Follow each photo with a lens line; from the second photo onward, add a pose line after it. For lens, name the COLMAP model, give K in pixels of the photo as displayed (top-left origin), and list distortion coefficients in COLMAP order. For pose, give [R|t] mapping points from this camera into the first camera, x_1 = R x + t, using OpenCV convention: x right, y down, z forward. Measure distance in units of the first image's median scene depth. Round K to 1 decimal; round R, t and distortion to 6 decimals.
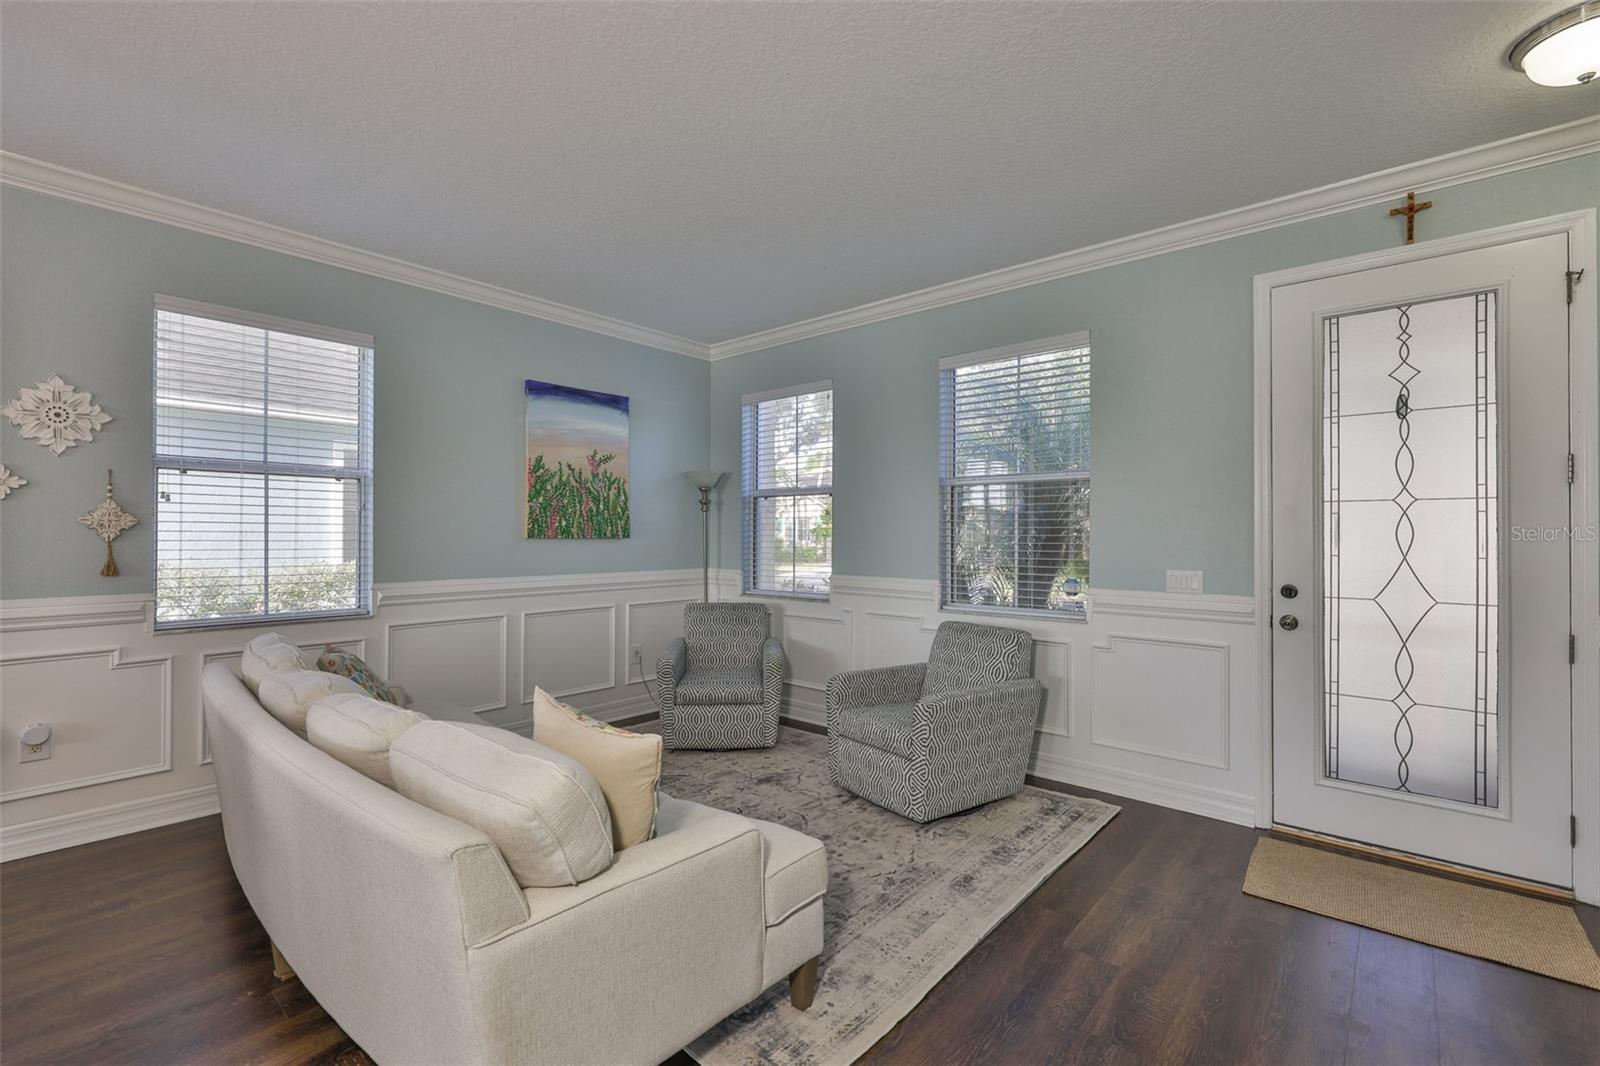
lens RADIAL K [[703.2, 0, 801.1], [0, 703.2, 533.1], [0, 0, 1]] dist [-0.001962, -0.000050]
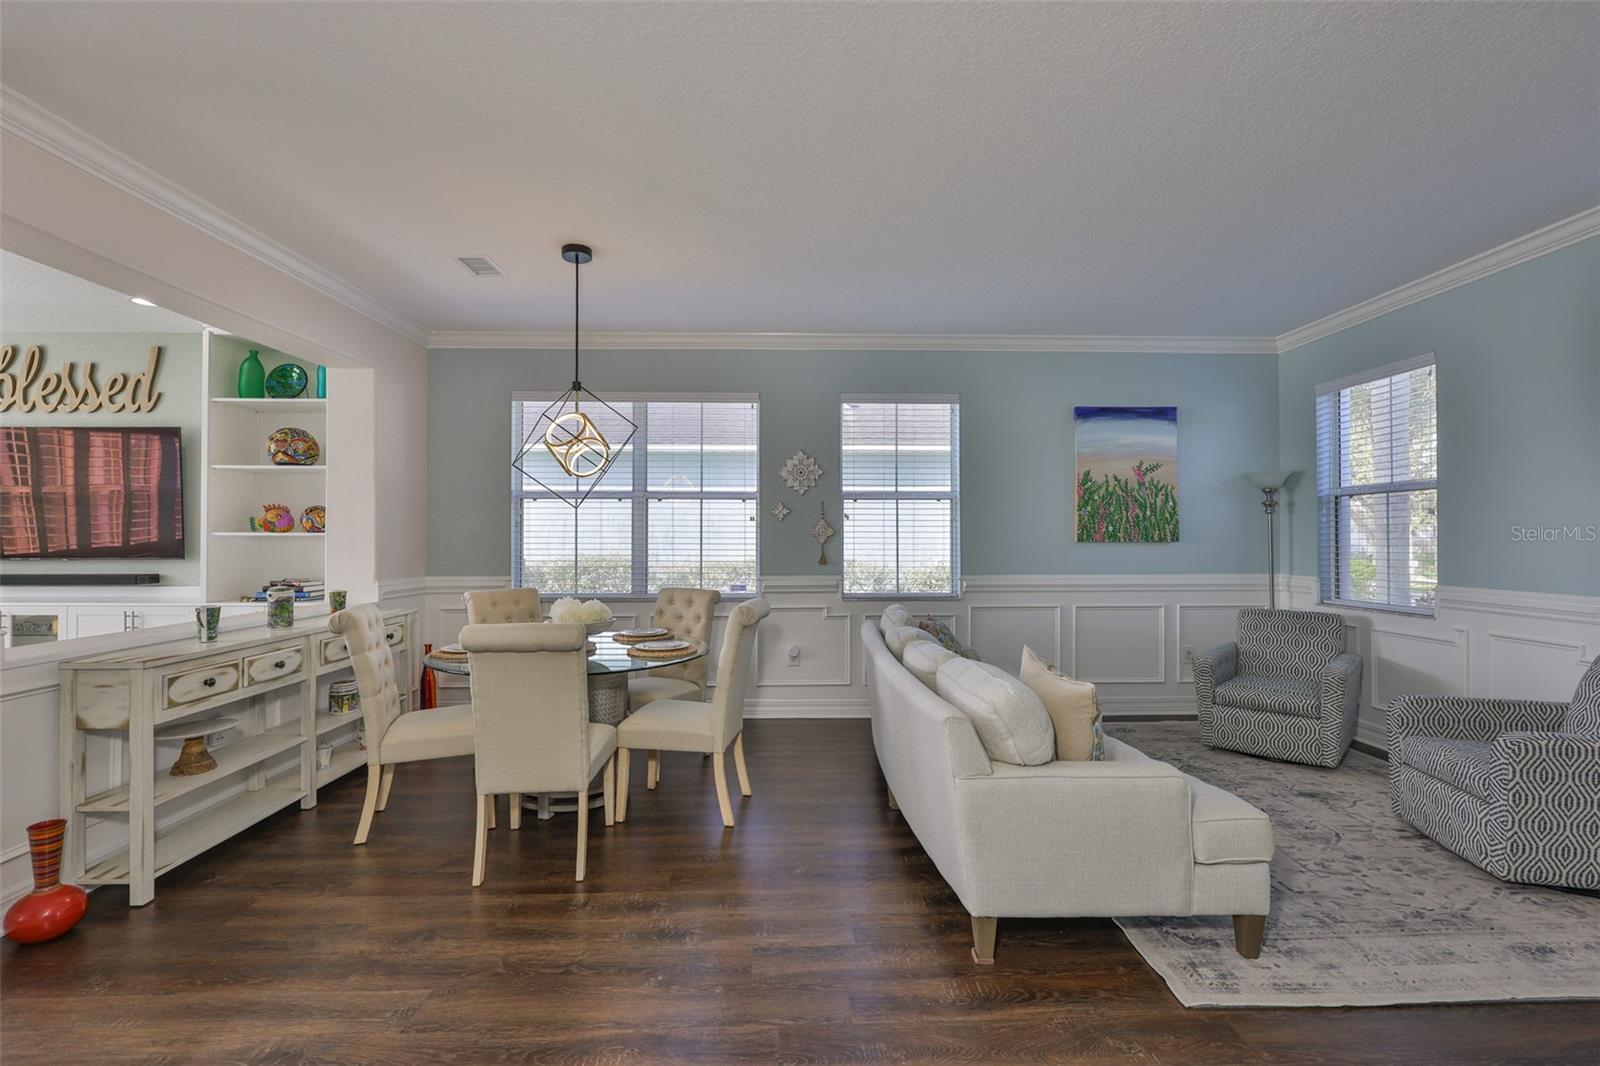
lens RADIAL K [[661.5, 0, 799.4], [0, 661.5, 527.0], [0, 0, 1]] dist [0.000874, 0.000401]
pose [[0.678974, -0.017366, -0.733957, 0.126139], [0.005871, 0.999817, -0.018225, -0.000329], [0.734138, 0.008065, 0.678952, -0.106302]]
